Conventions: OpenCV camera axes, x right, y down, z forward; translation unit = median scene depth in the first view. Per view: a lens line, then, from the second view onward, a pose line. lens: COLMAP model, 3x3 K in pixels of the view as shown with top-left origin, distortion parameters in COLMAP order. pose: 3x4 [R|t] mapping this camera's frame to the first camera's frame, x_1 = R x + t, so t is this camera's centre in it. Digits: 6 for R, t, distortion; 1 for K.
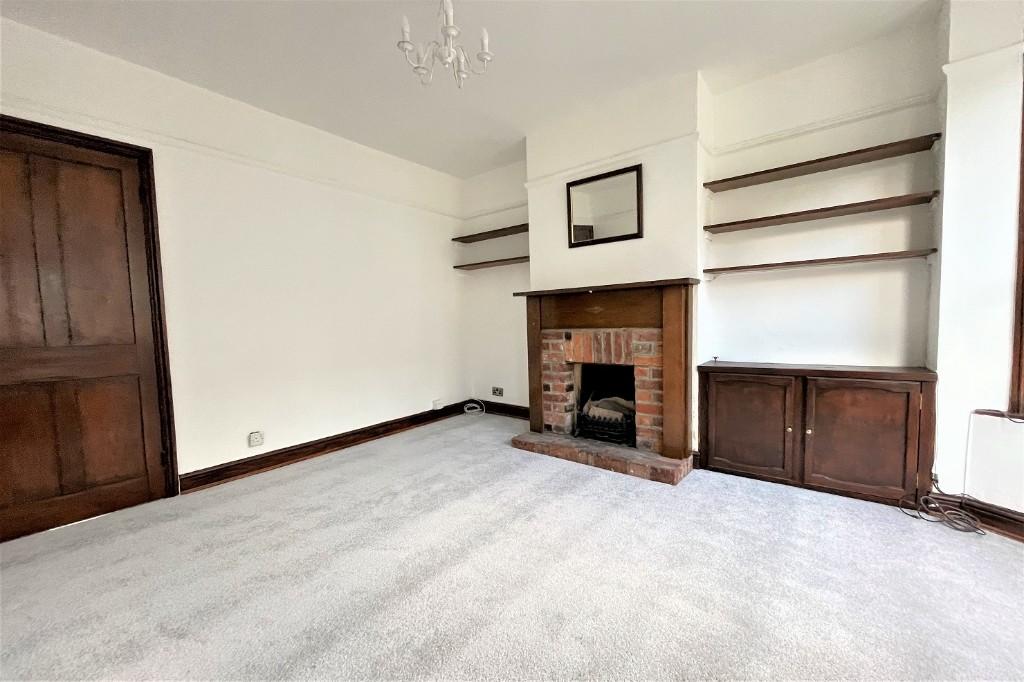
lens RADIAL K [[419.4, 0, 510.4], [0, 419.4, 347.8], [0, 0, 1]] dist [-0.000090, -0.000123]
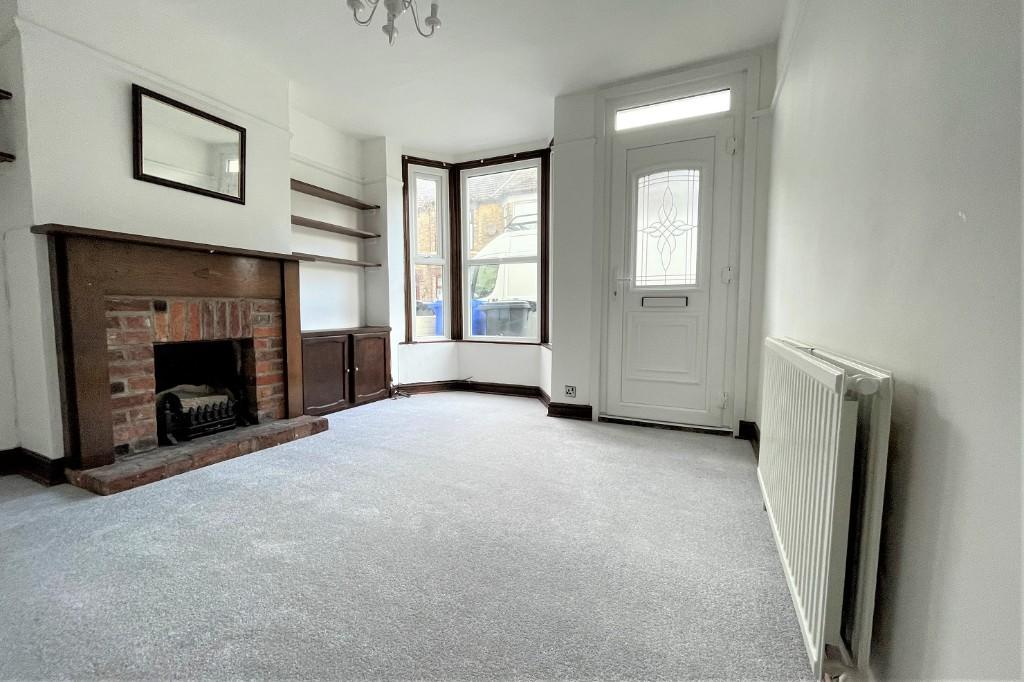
lens RADIAL K [[419.4, 0, 517.0], [0, 419.4, 337.0], [0, 0, 1]] dist [-0.000090, -0.000123]
pose [[-0.259215, -0.036978, 0.965111, -0.732066], [0.063985, 0.996414, 0.055363, 0.024390], [-0.963698, 0.076104, -0.255920, 0.622982]]
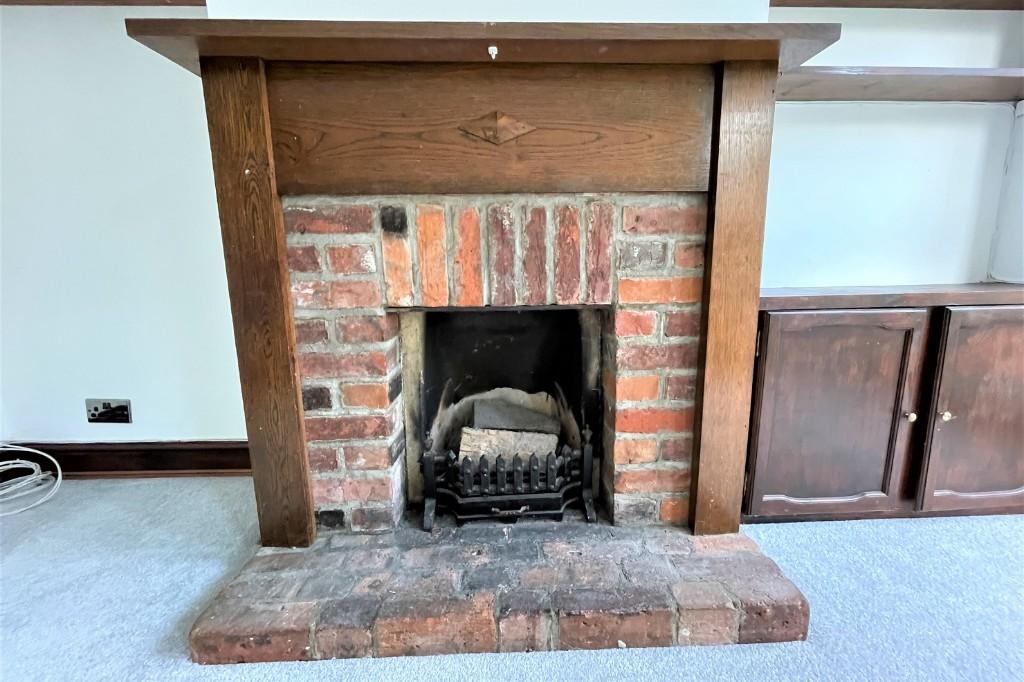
lens RADIAL K [[419.4, 0, 516.3], [0, 419.4, 331.5], [0, 0, 1]] dist [-0.000090, -0.000123]
pose [[0.752813, -0.088975, 0.652193, 0.002576], [0.033181, 0.994692, 0.097400, 0.024916], [-0.657397, -0.051684, 0.751770, 0.739430]]
